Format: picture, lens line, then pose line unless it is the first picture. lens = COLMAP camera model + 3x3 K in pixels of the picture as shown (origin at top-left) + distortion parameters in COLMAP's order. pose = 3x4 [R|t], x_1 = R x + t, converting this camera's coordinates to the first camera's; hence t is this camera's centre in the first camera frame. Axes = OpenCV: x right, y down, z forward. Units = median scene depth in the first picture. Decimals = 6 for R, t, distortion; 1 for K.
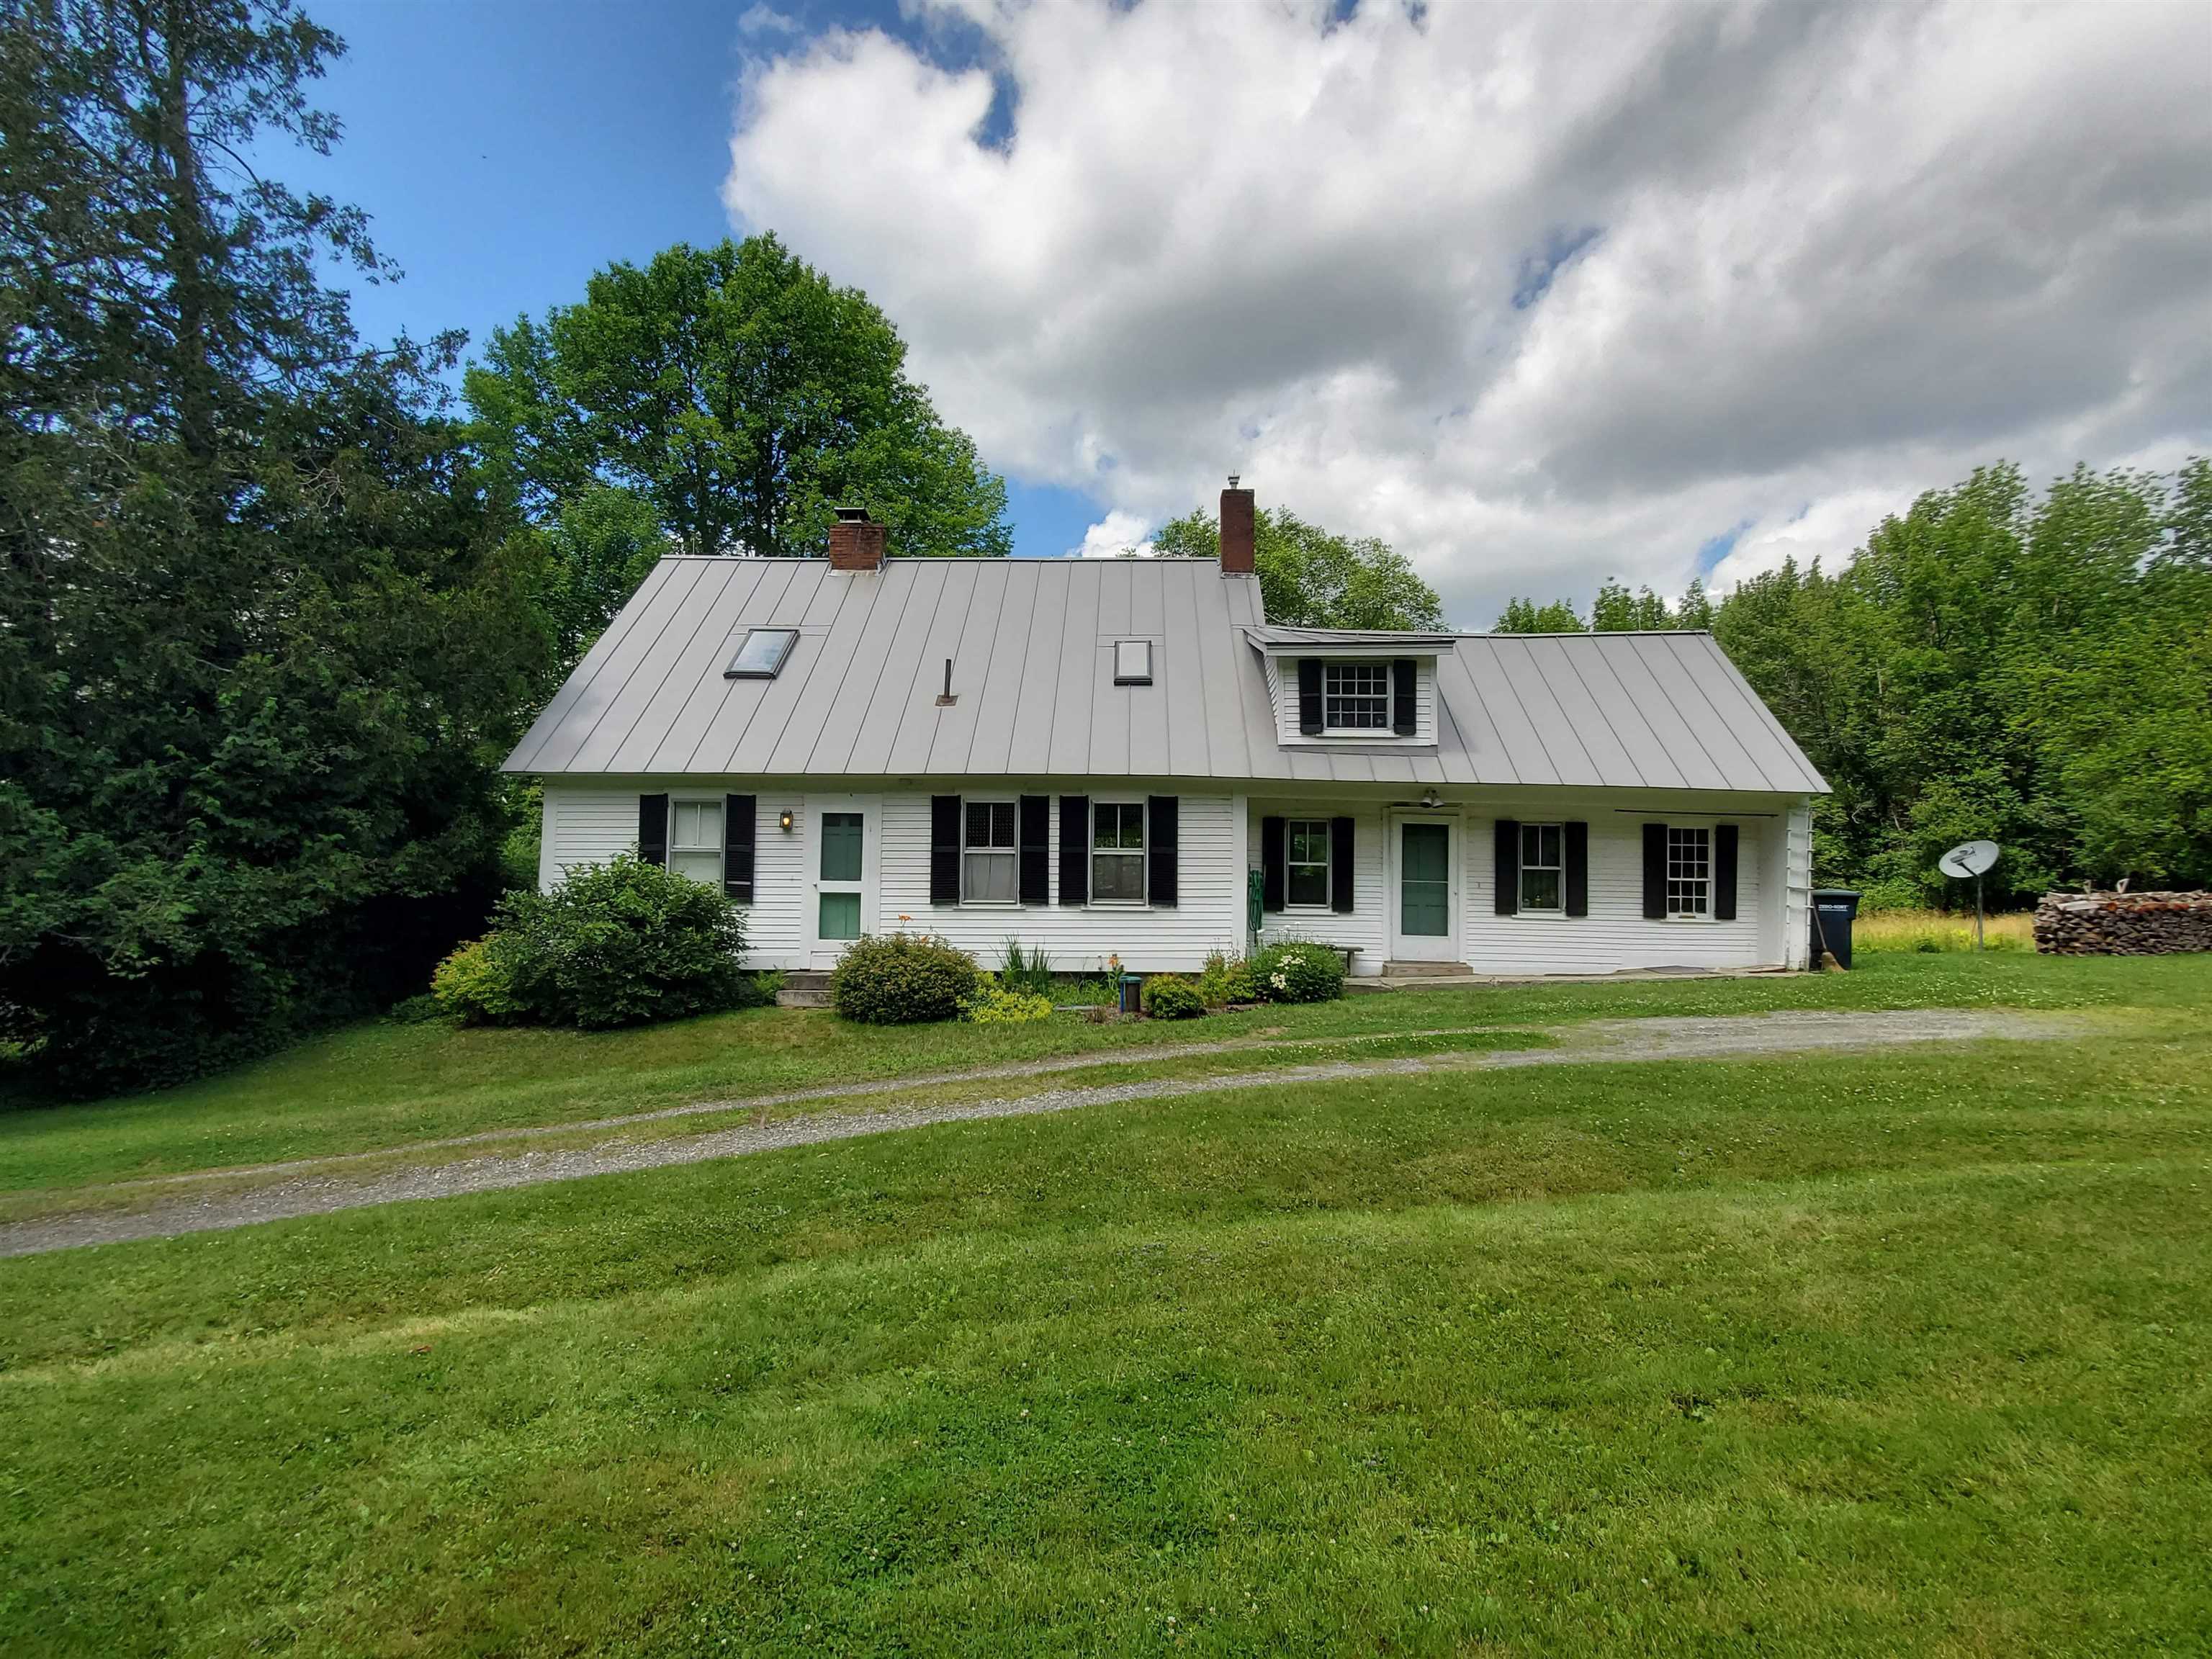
lens RADIAL K [[1168.9, 0, 1100.0], [0, 1168.9, 834.7], [0, 0, 1]] dist [0.009210, 0.001458]
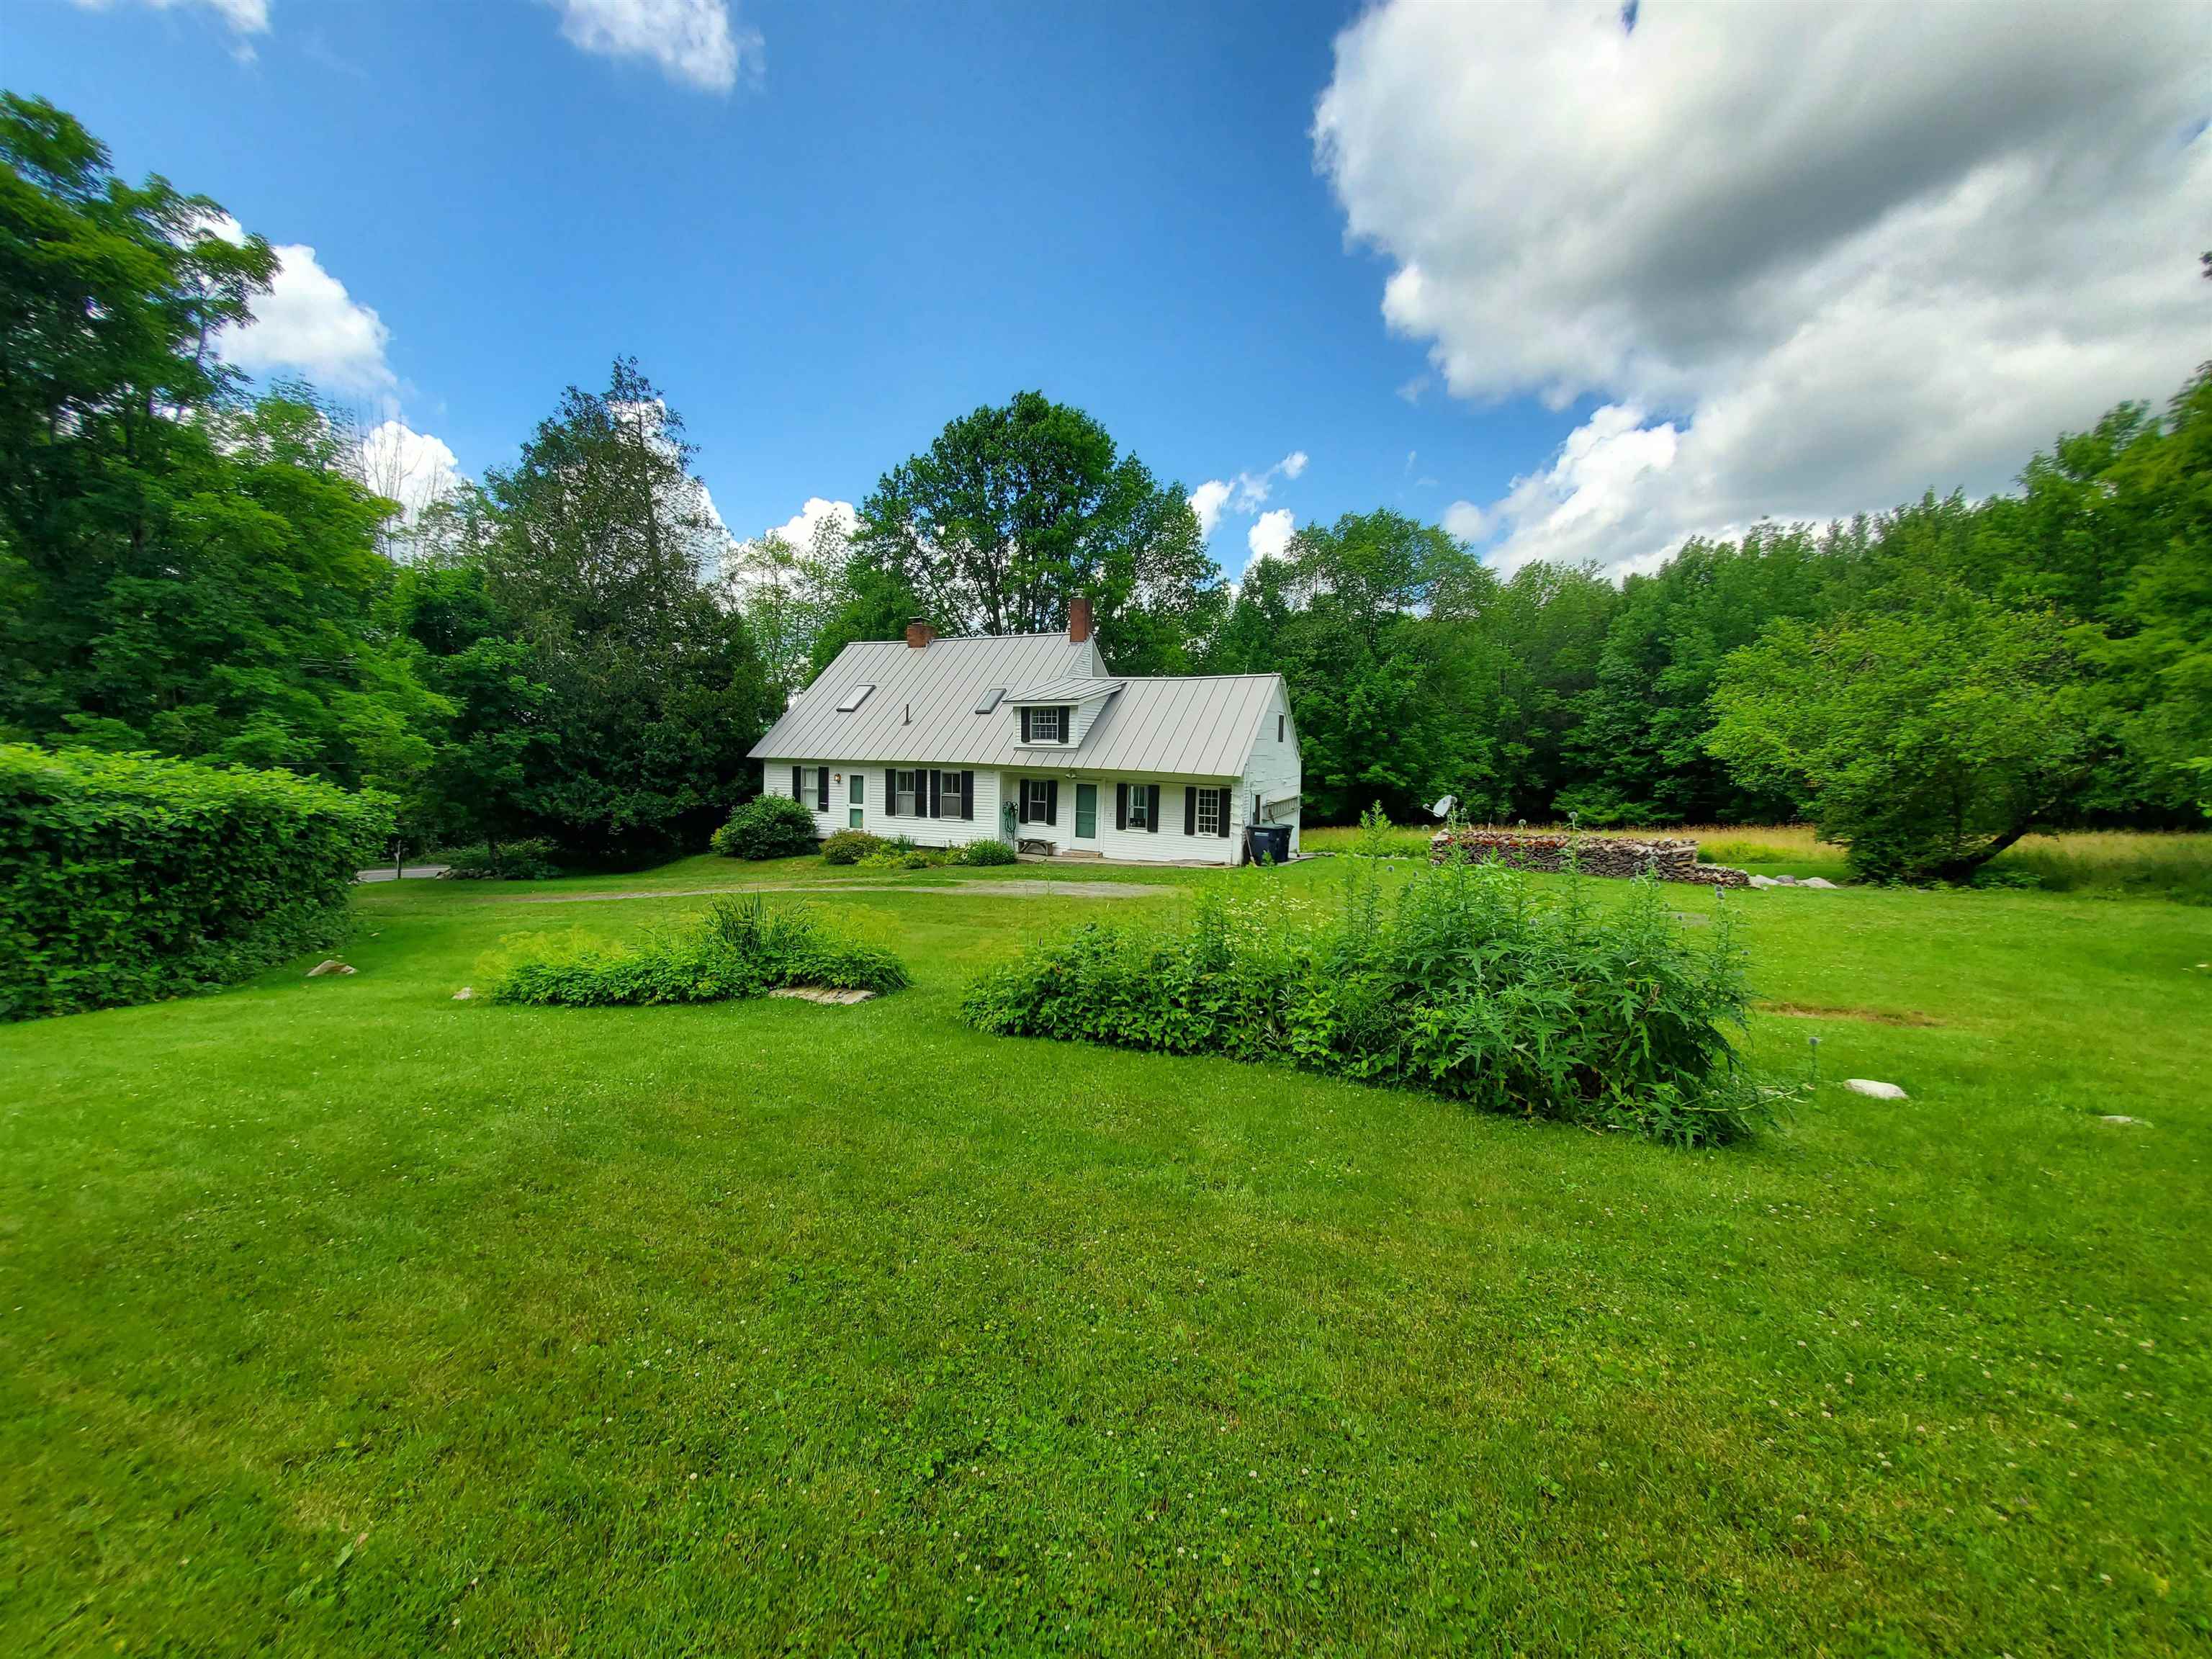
lens RADIAL K [[901.5, 0, 1077.9], [0, 901.5, 843.2], [0, 0, 1]] dist [0.003103, -0.000490]
pose [[0.900804, 0.049845, -0.431356, 0.981796], [0.008668, 0.991127, 0.132632, -0.120629], [0.434140, -0.123214, 0.892379, -0.452203]]
